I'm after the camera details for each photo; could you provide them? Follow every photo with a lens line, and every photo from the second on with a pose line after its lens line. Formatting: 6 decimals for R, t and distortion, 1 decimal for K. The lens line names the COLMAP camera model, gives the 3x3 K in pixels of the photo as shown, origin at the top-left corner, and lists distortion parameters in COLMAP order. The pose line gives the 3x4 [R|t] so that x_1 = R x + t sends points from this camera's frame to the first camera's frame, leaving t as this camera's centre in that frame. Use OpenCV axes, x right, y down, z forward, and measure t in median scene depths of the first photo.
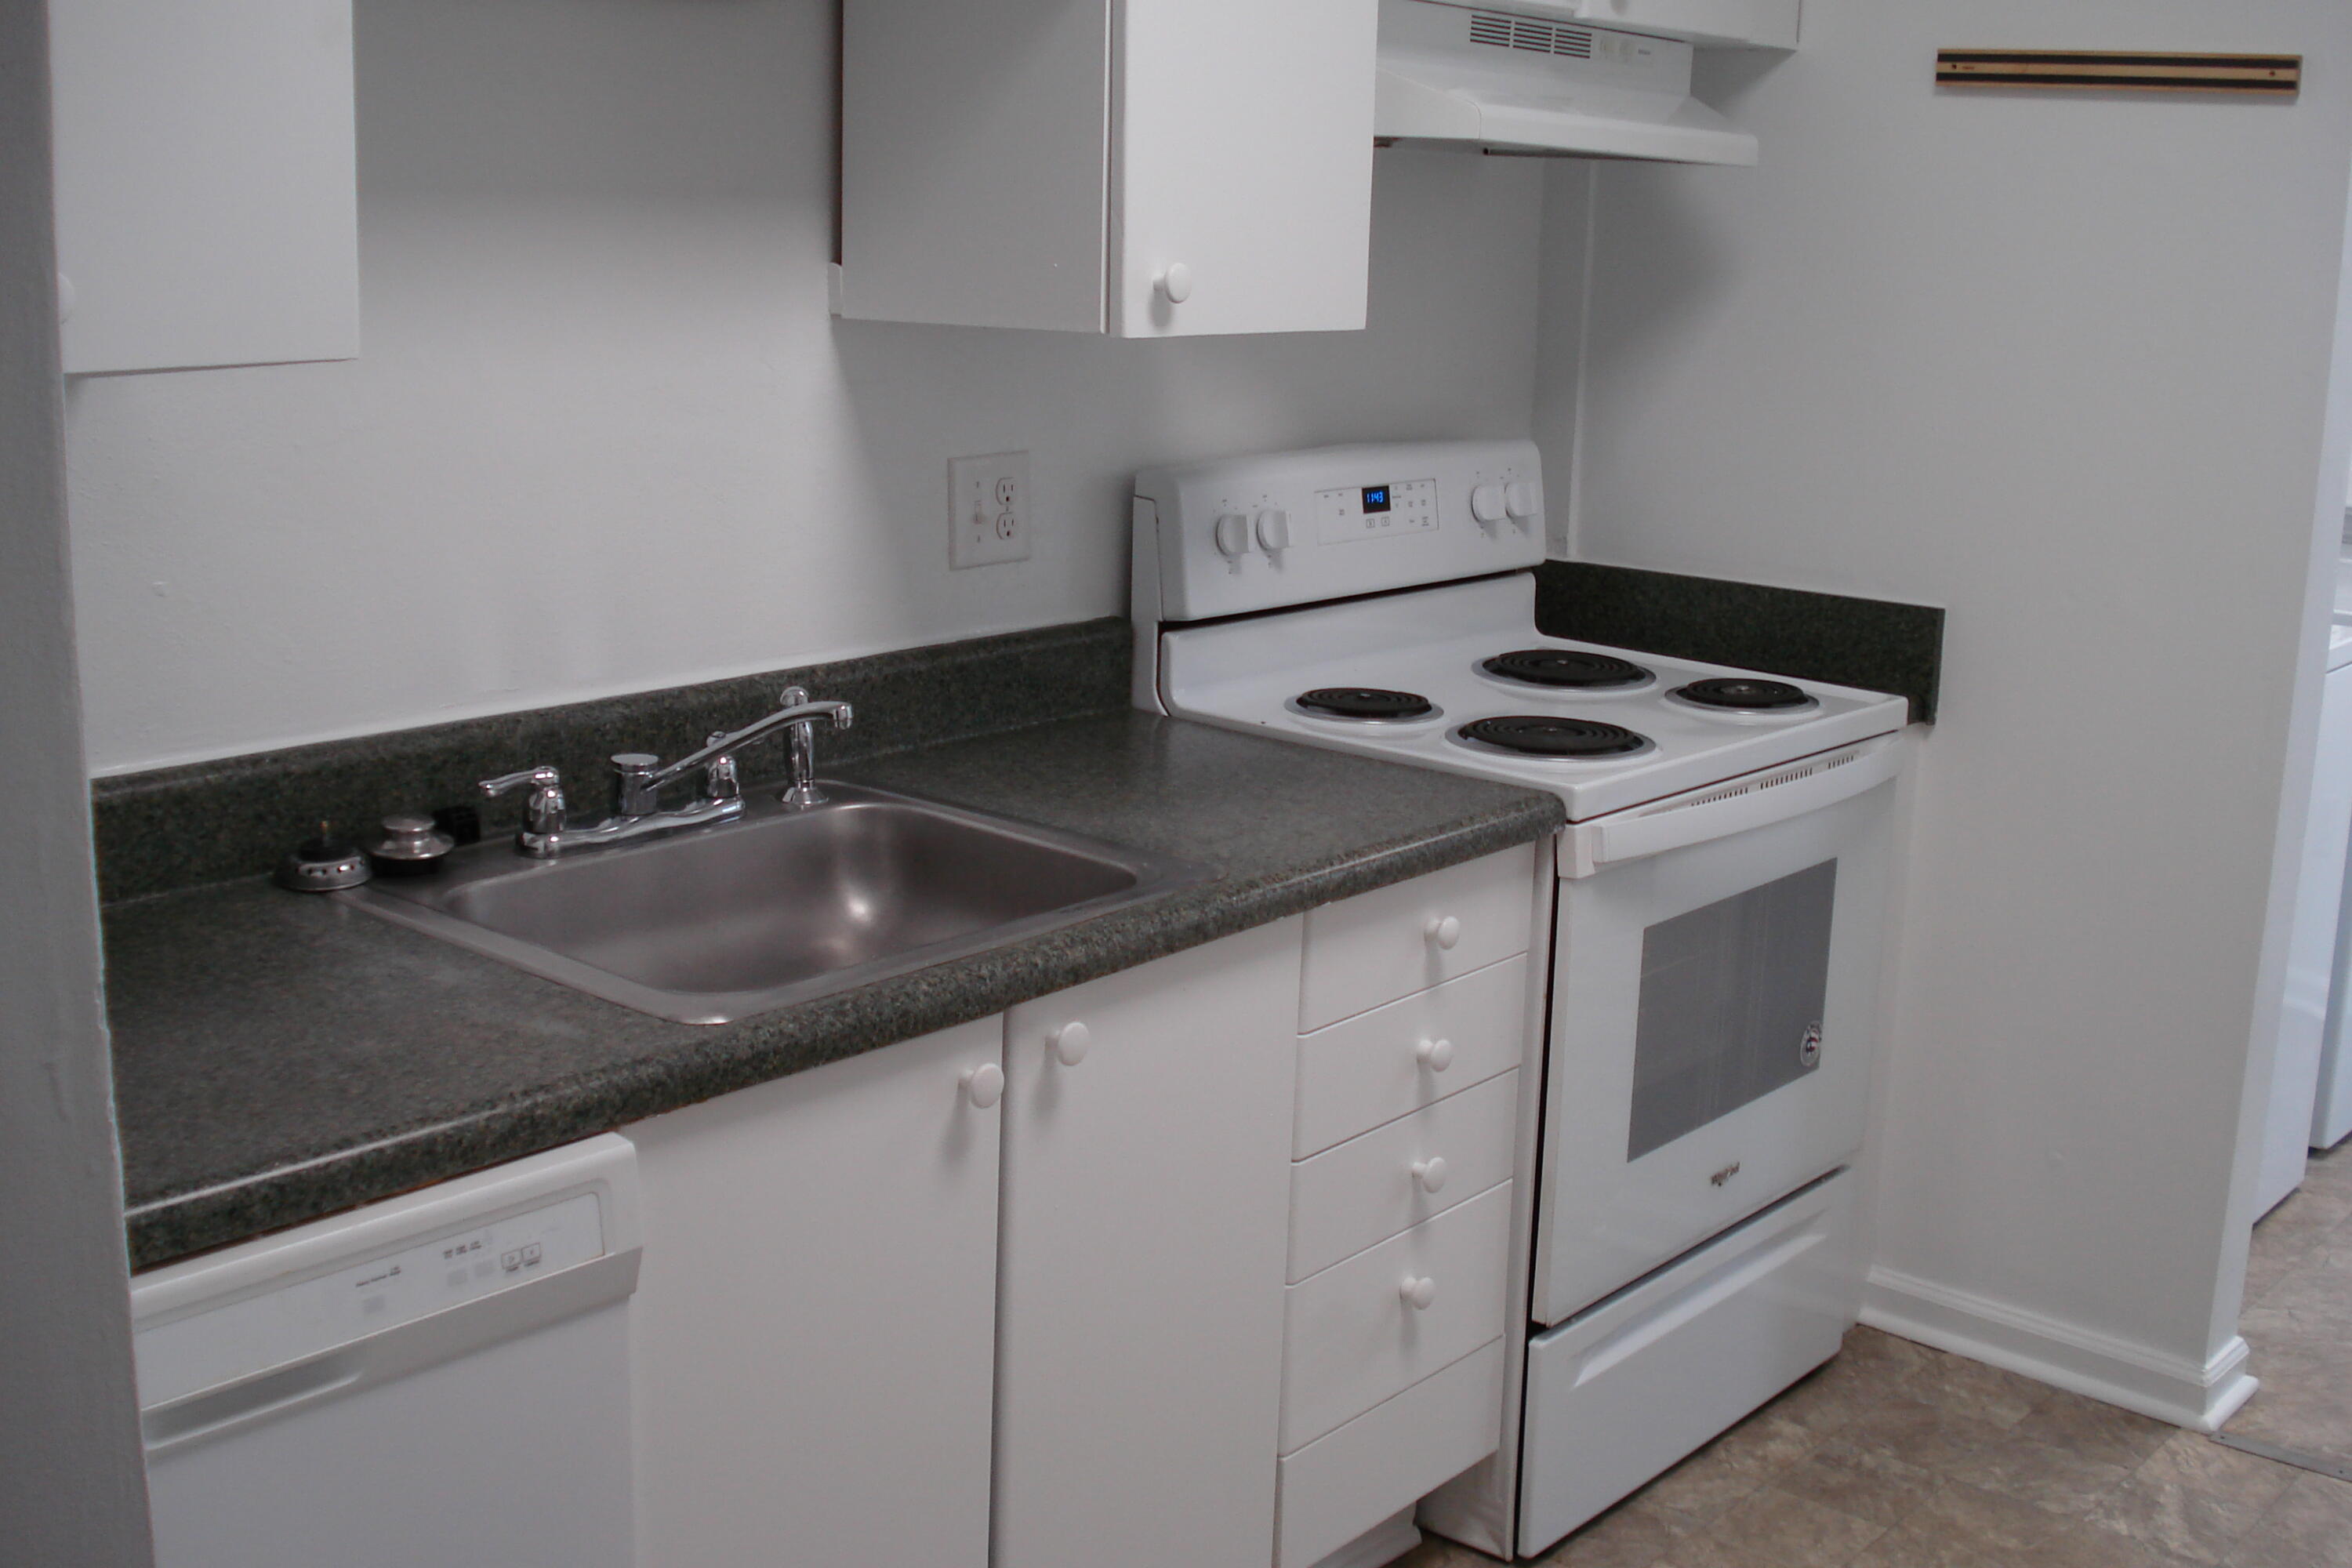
lens RADIAL K [[2597.0, 0, 1176.8], [0, 2597.0, 785.2], [0, 0, 1]] dist [-0.072386, 0.000000]
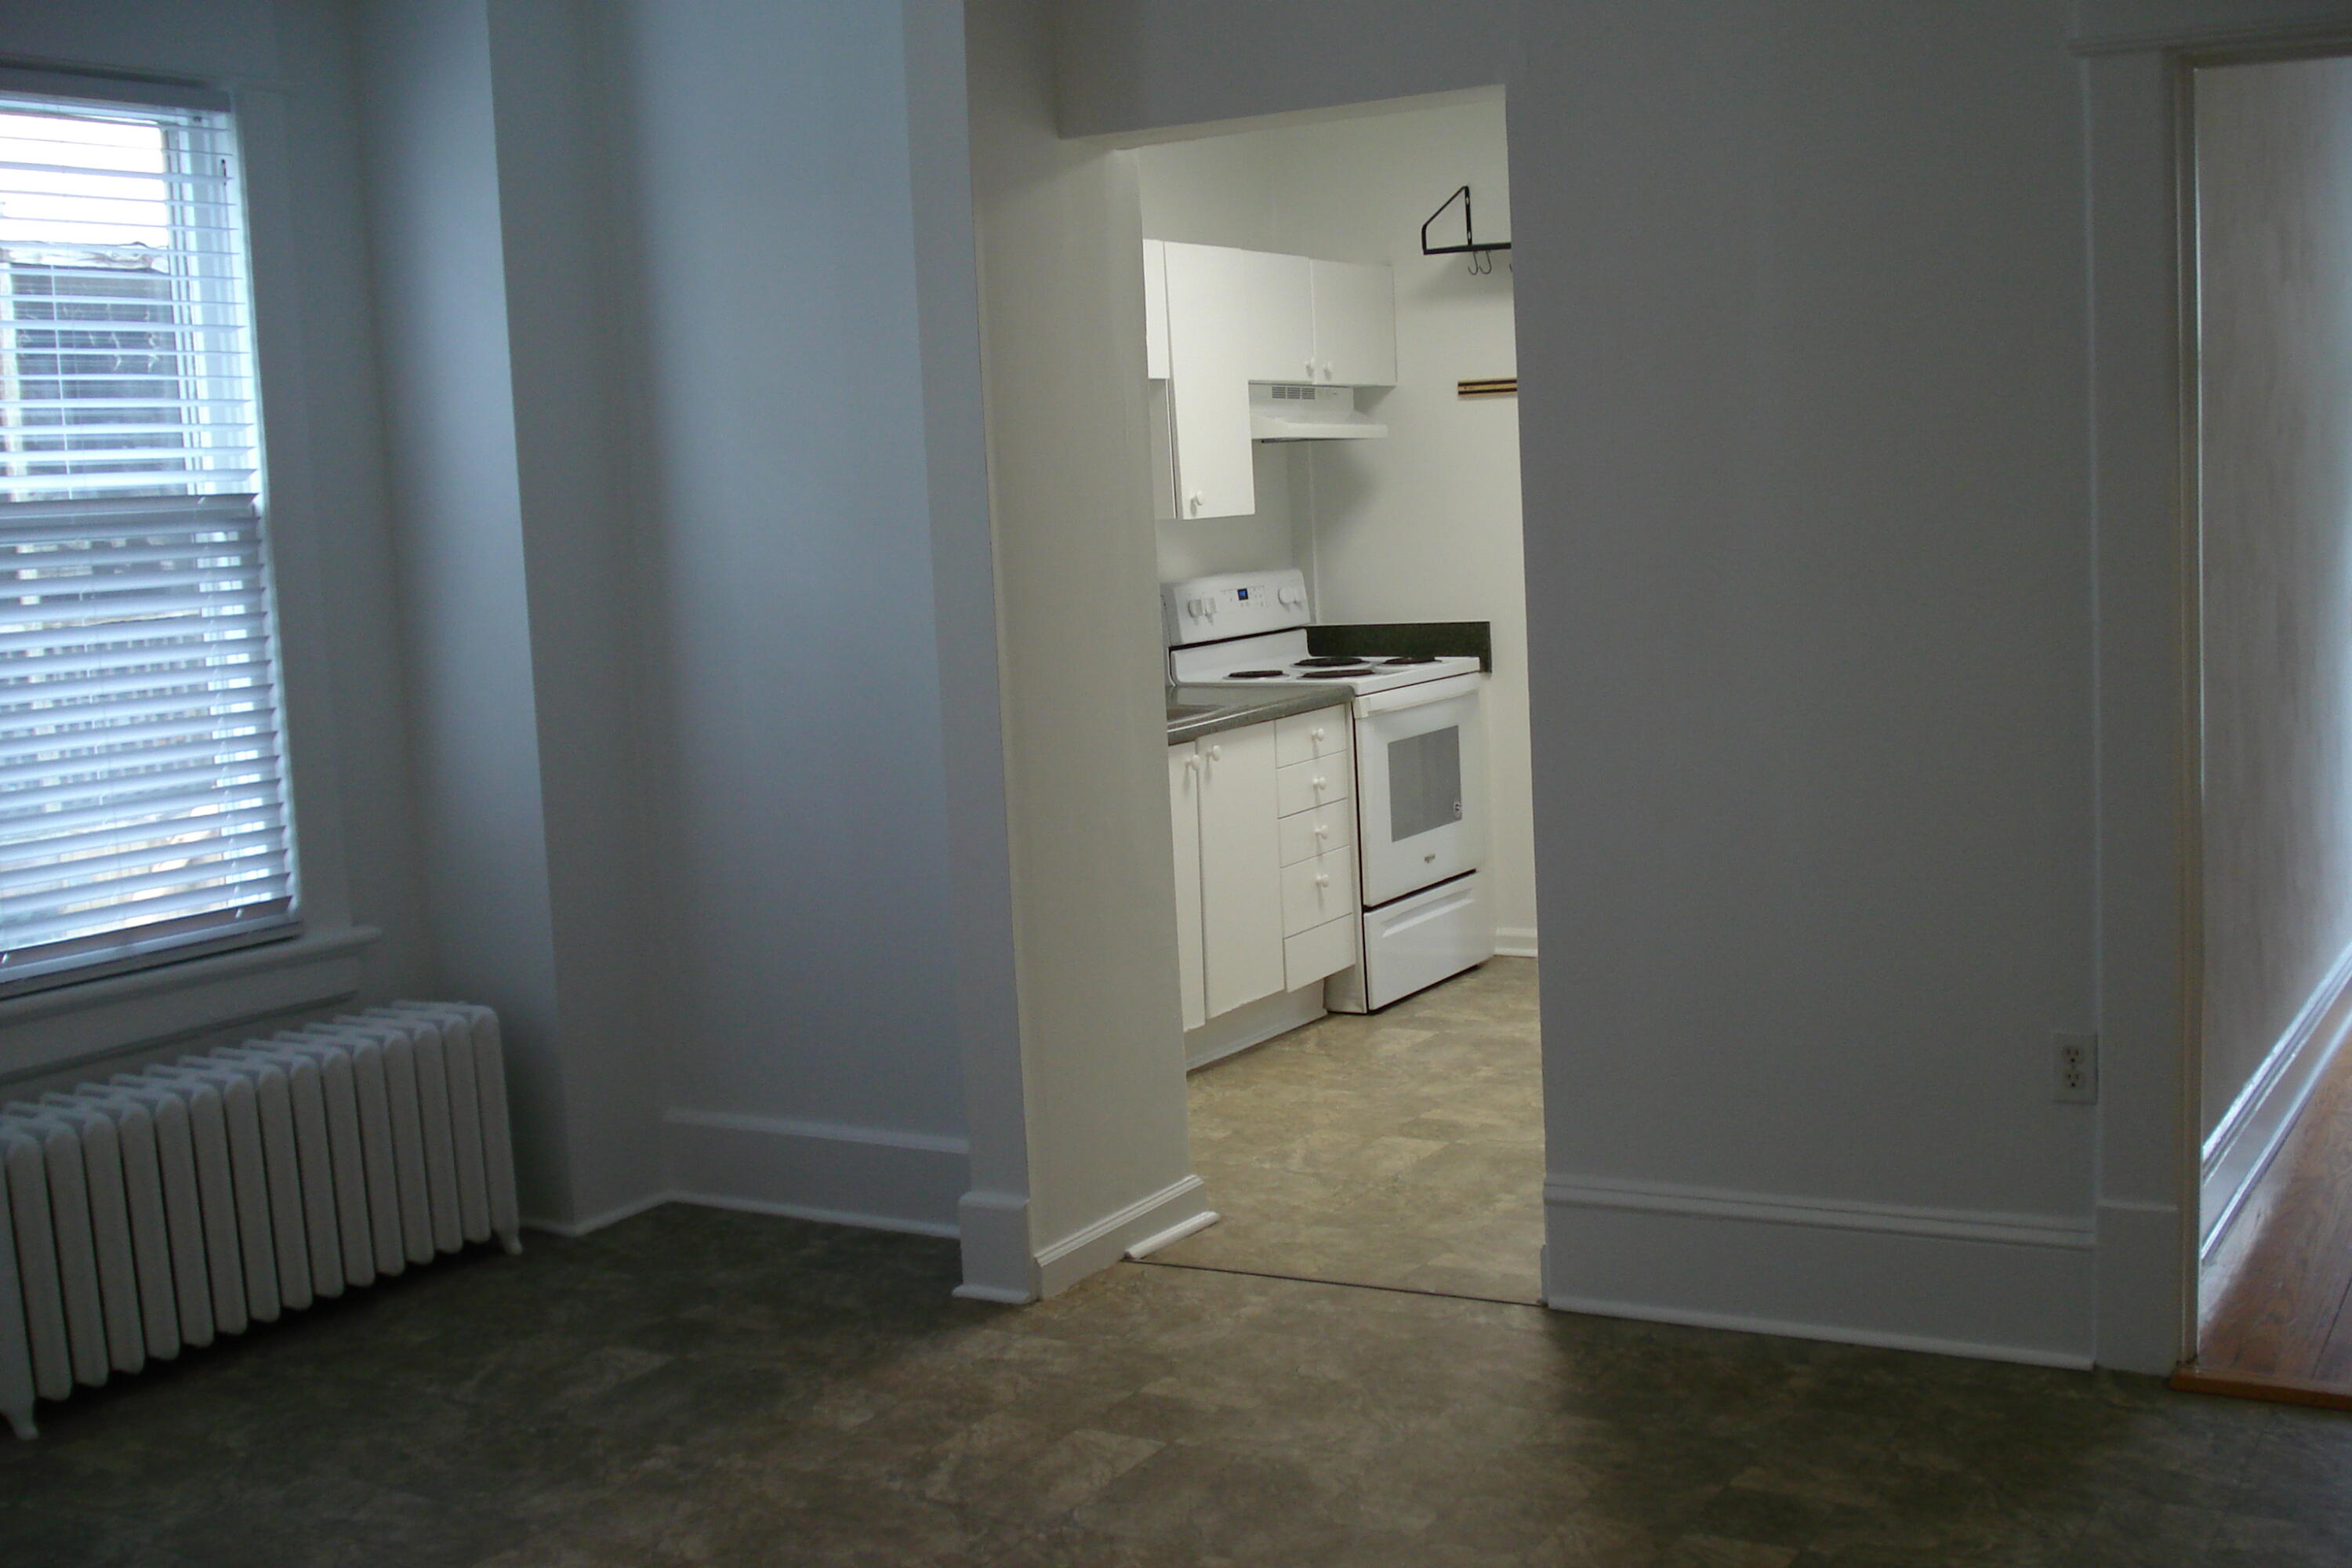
lens RADIAL K [[2597.0, 0, 1182.5], [0, 2597.0, 781.5], [0, 0, 1]] dist [-0.072386, 0.000000]
pose [[0.981237, -0.096979, 0.166642, -0.402514], [0.114757, 0.988289, -0.100579, 0.298800], [-0.154936, 0.117815, 0.980874, -1.312908]]
